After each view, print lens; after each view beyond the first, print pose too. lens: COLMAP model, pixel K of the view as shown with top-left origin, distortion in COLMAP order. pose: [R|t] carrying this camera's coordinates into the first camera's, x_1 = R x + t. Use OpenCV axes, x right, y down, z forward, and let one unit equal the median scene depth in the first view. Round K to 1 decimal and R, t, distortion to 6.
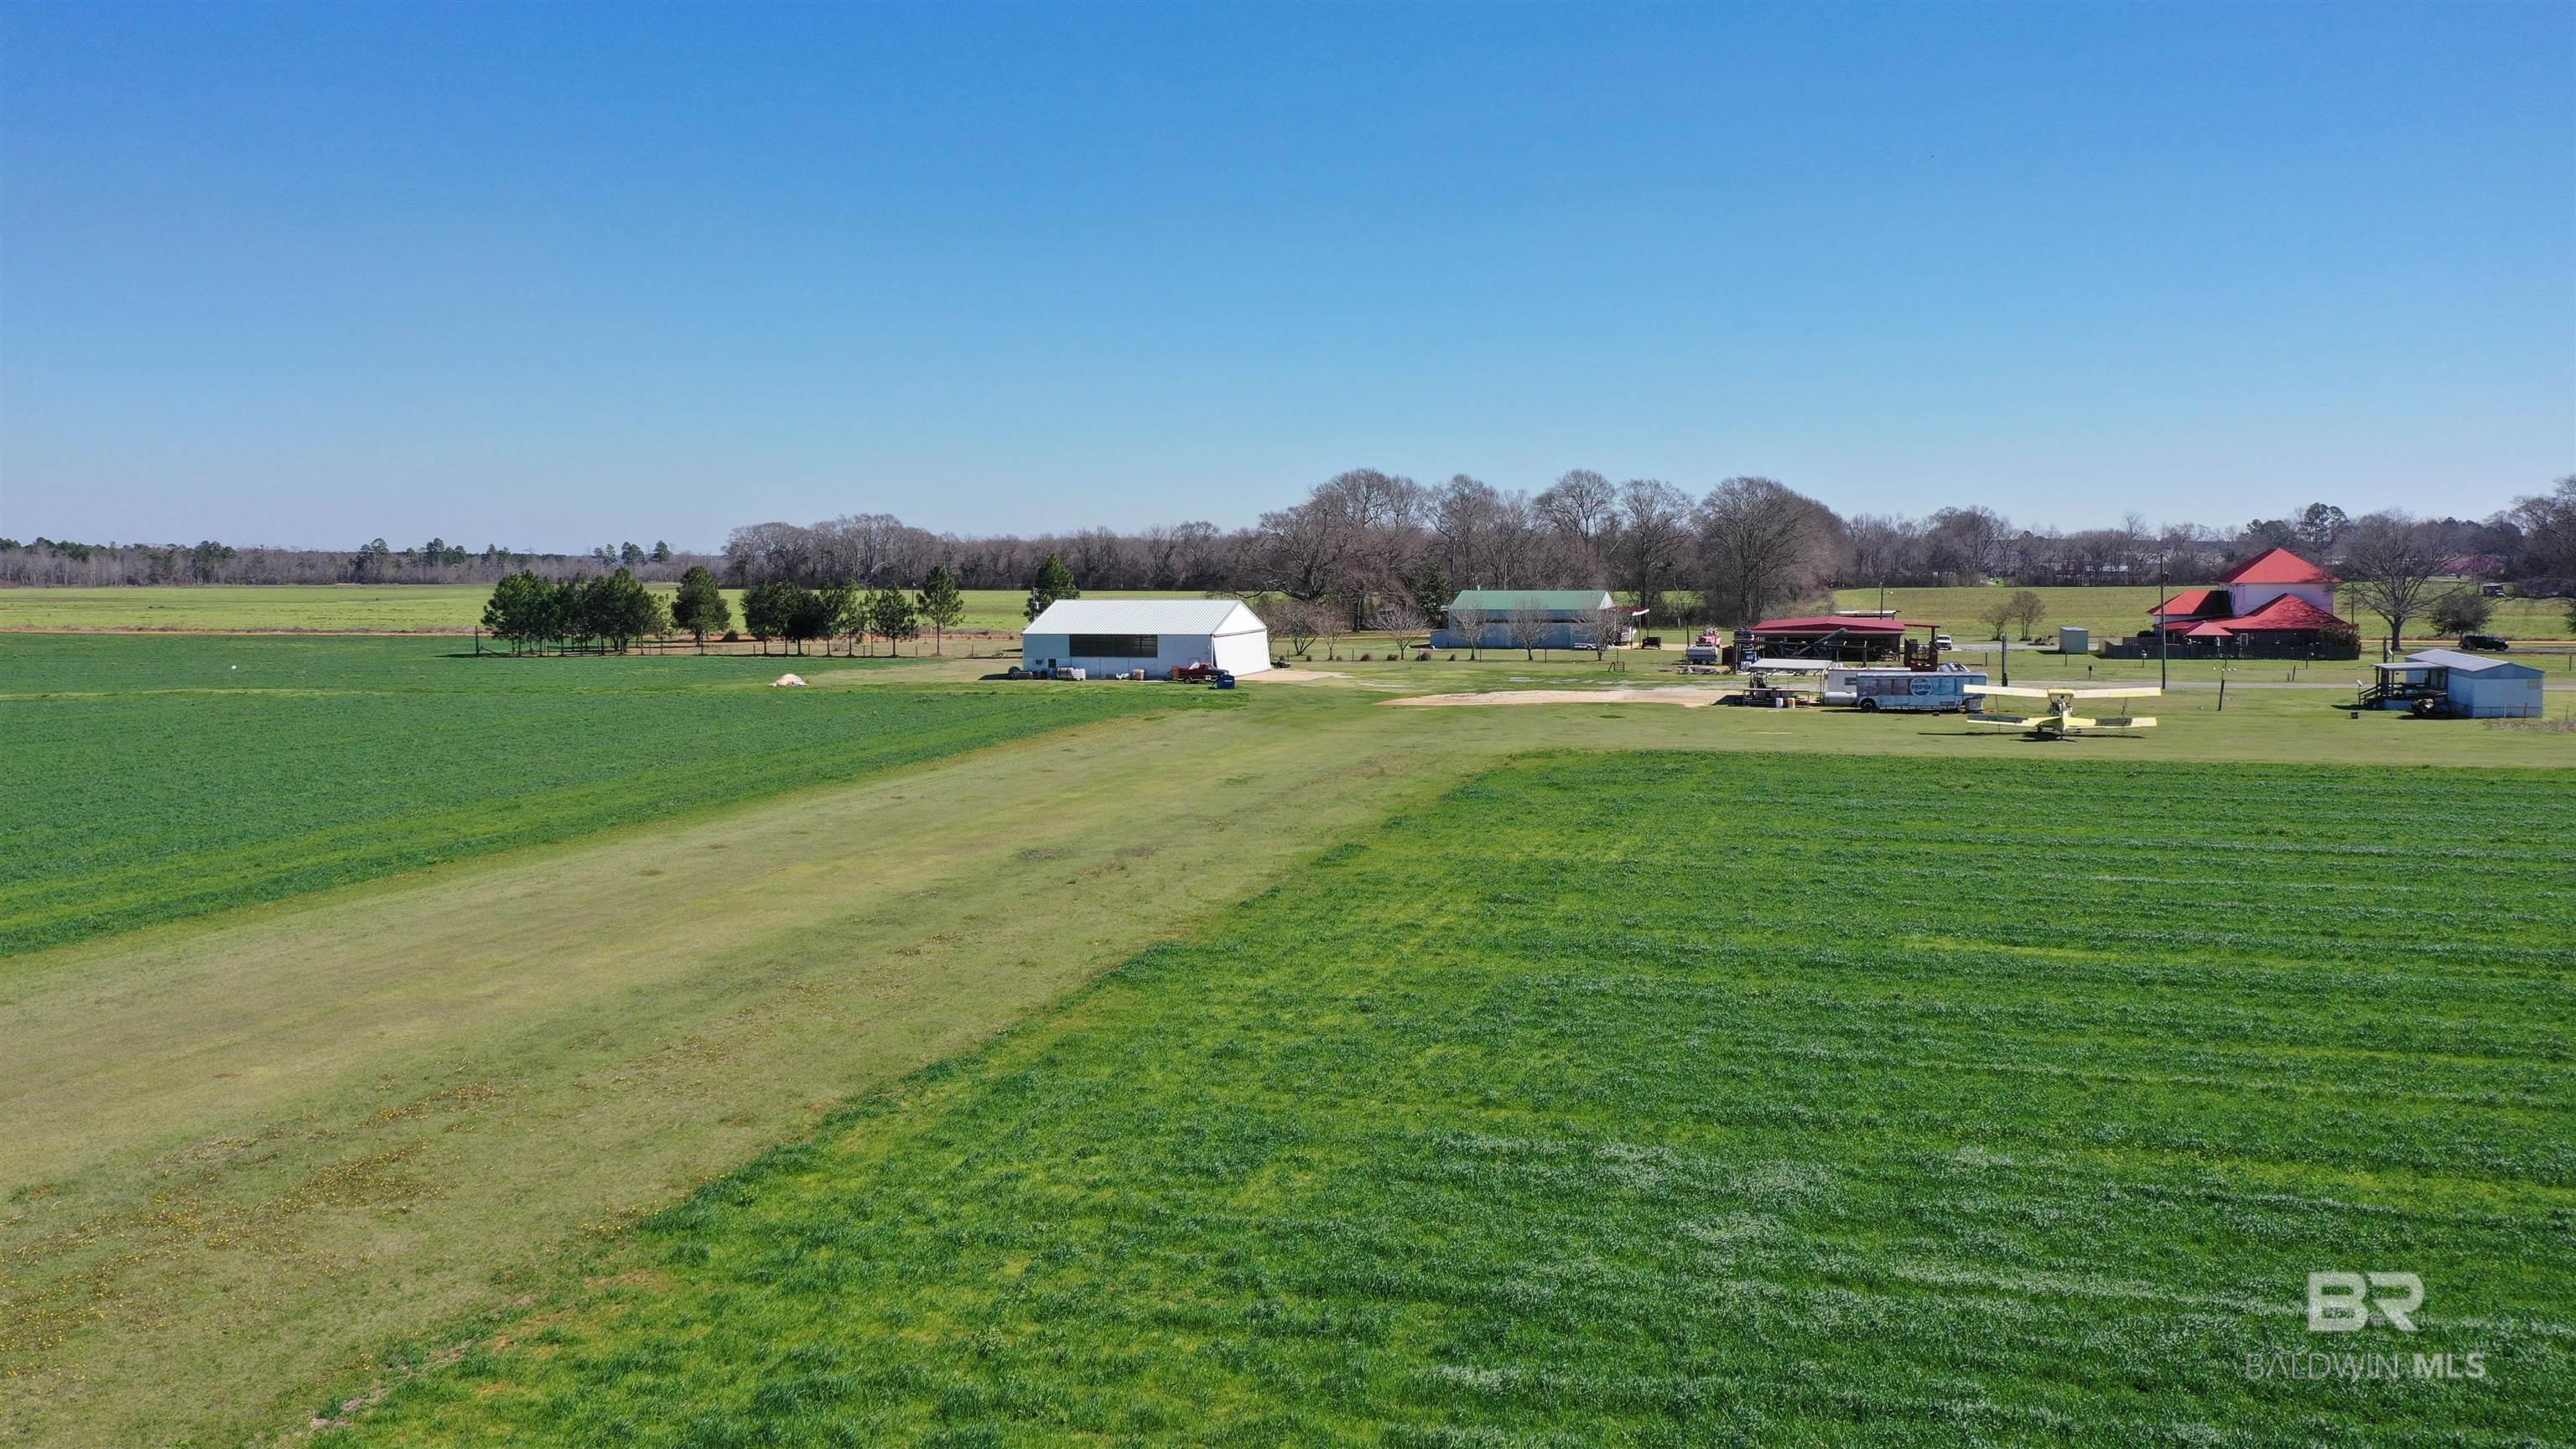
lens RADIAL K [[2046.6, 0, 1279.0], [0, 2046.6, 722.9], [0, 0, 1]] dist [0.015481, 0.004550]
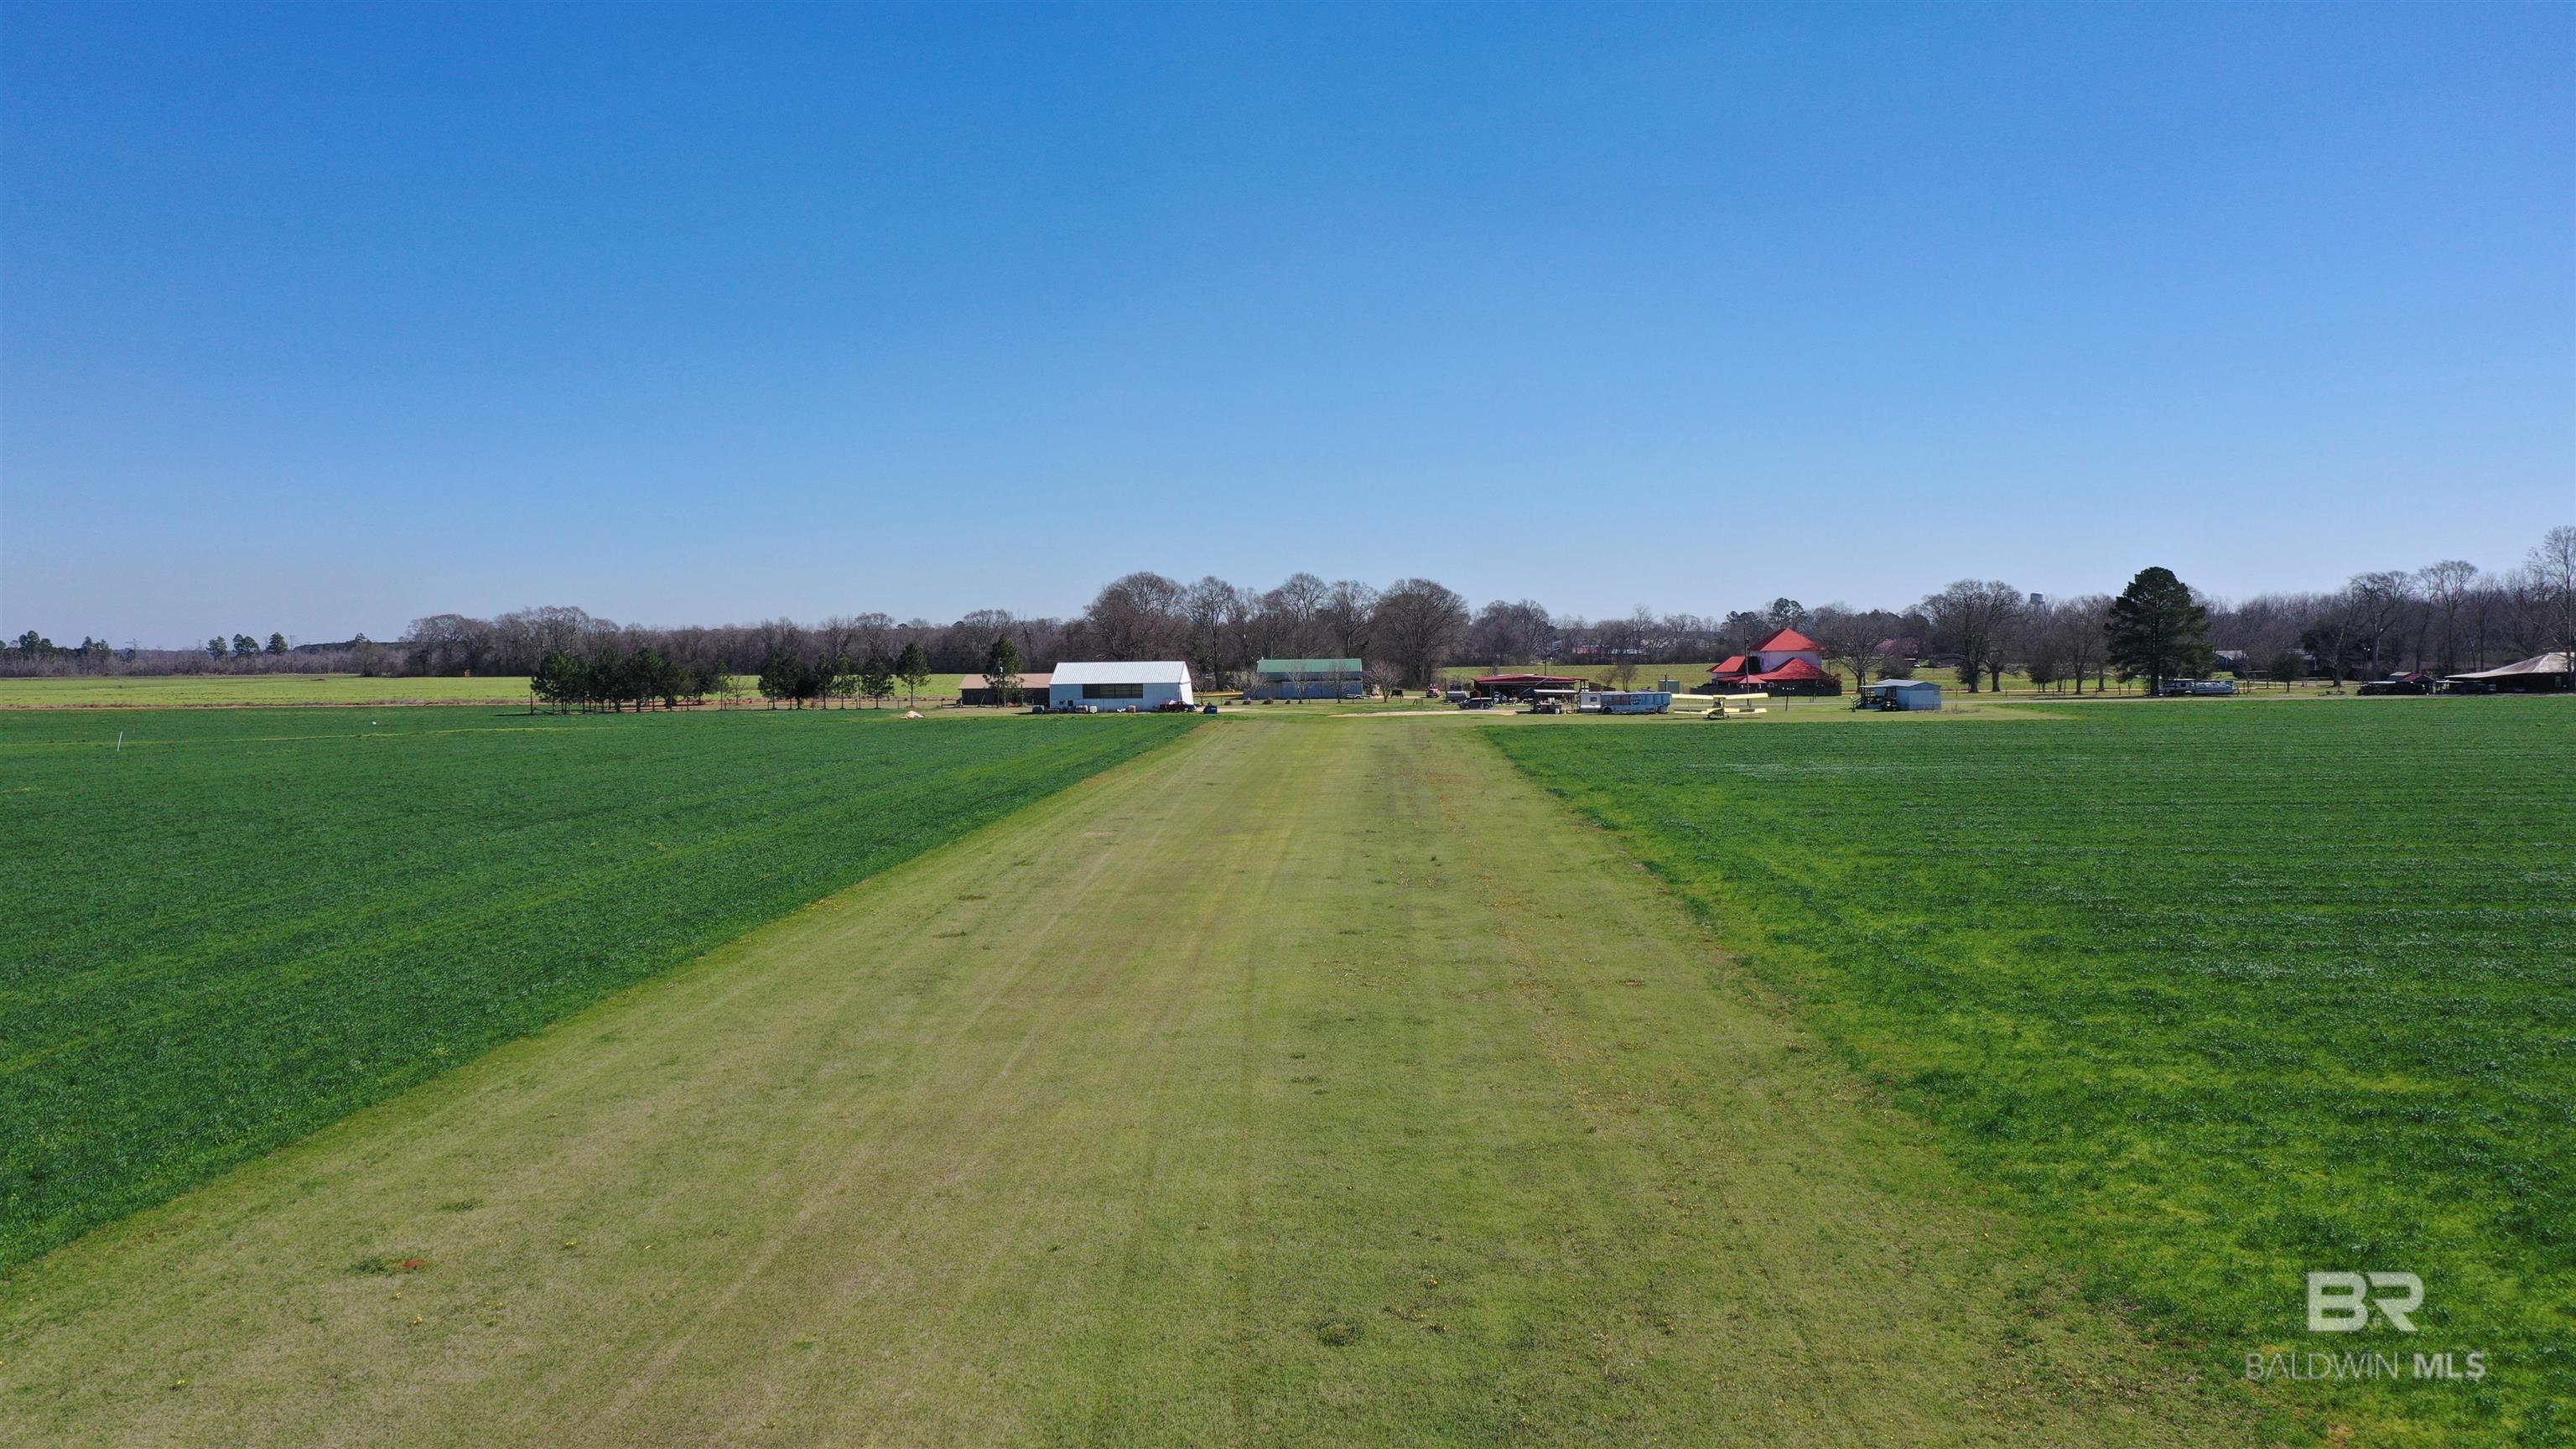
lens RADIAL K [[2046.6, 0, 1291.5], [0, 2046.6, 733.1], [0, 0, 1]] dist [0.015481, 0.004550]
pose [[0.971389, -0.015366, 0.236998, -0.203836], [0.024840, 0.999005, -0.037041, 0.035038], [-0.236193, 0.041869, 0.970804, -0.338745]]
